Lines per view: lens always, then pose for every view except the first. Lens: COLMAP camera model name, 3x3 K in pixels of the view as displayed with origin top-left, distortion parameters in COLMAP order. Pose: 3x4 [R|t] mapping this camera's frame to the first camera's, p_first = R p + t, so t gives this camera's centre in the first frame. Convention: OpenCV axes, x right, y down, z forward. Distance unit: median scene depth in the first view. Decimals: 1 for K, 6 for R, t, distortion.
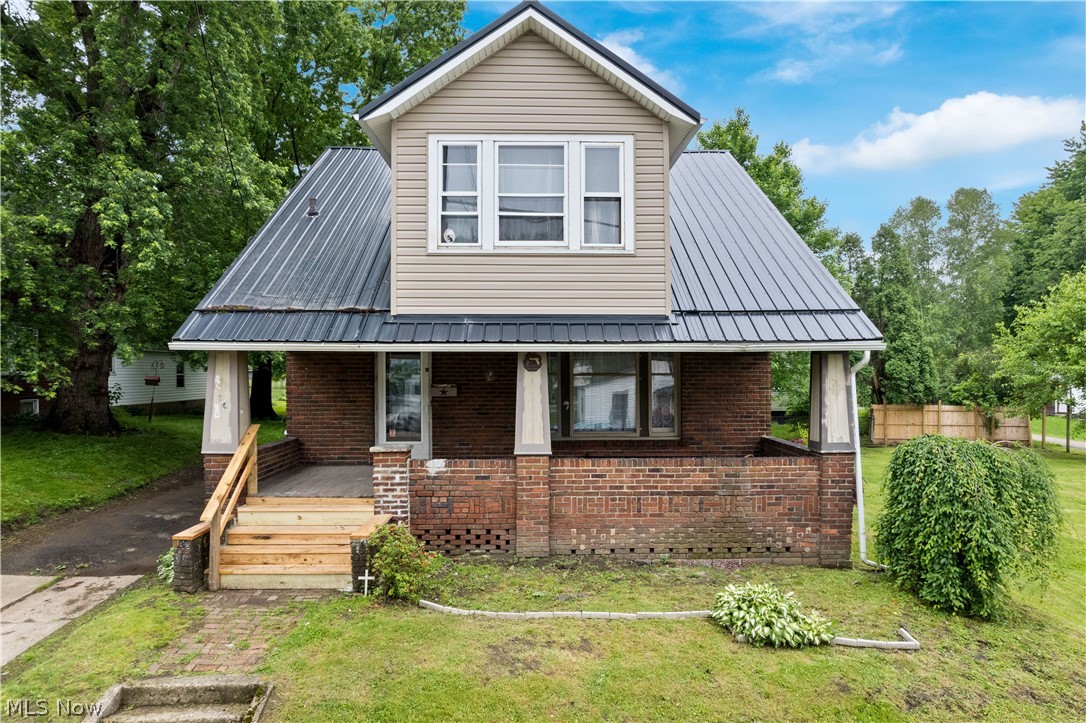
lens RADIAL K [[699.7, 0, 548.8], [0, 699.7, 359.9], [0, 0, 1]] dist [-0.059930, 0.044912]
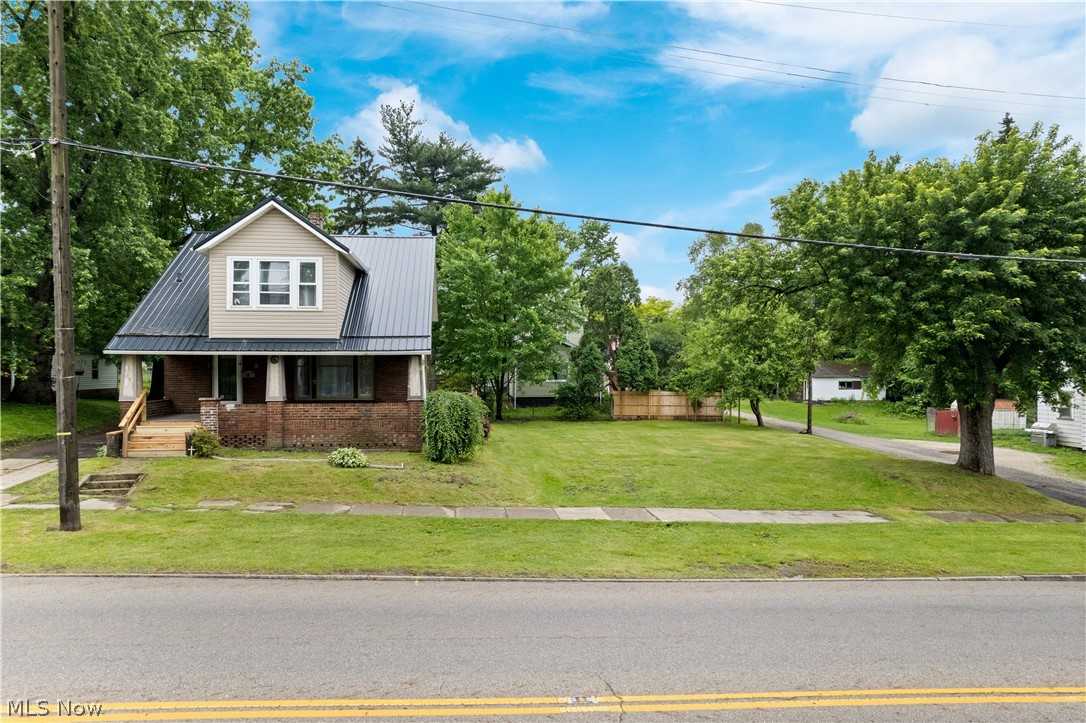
lens RADIAL K [[699.7, 0, 547.7], [0, 699.7, 360.7], [0, 0, 1]] dist [-0.059930, 0.044912]
pose [[0.994319, 0.001282, 0.106436, 0.602724], [-0.001579, 0.999995, 0.002705, -0.001060], [-0.106432, -0.002857, 0.994316, -1.282052]]
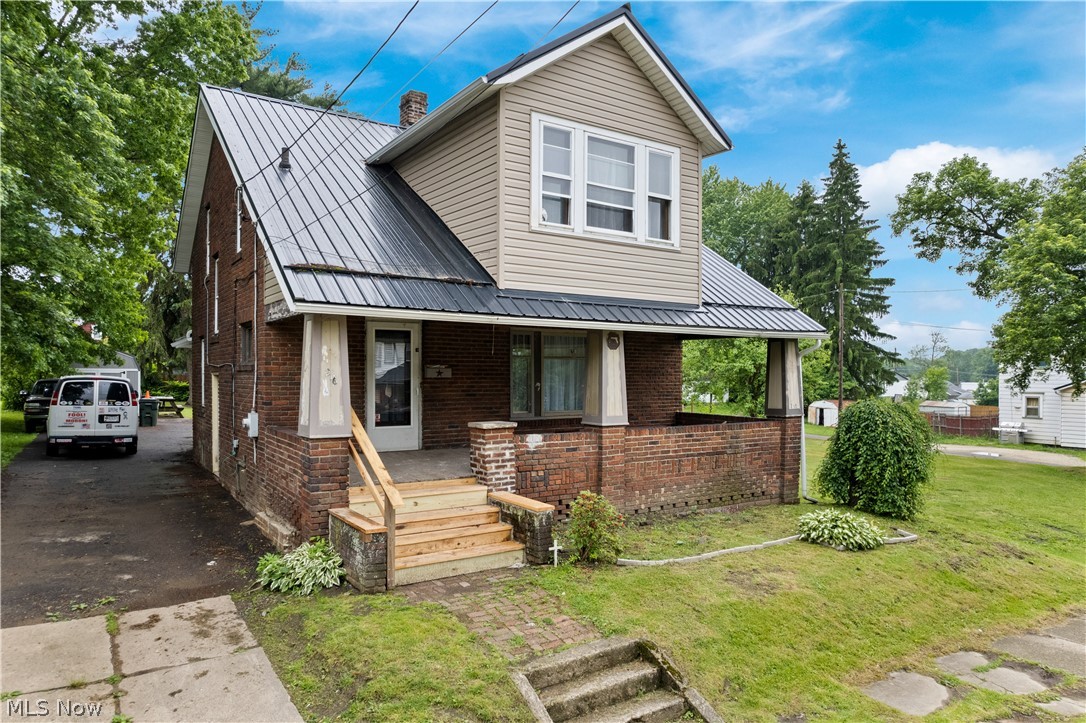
lens RADIAL K [[699.7, 0, 538.4], [0, 699.7, 370.9], [0, 0, 1]] dist [-0.059930, 0.044912]
pose [[0.850054, 0.006064, 0.526661, -0.692468], [-0.012881, 0.999874, 0.009278, 0.041149], [-0.526539, -0.014670, 0.850025, 0.134168]]
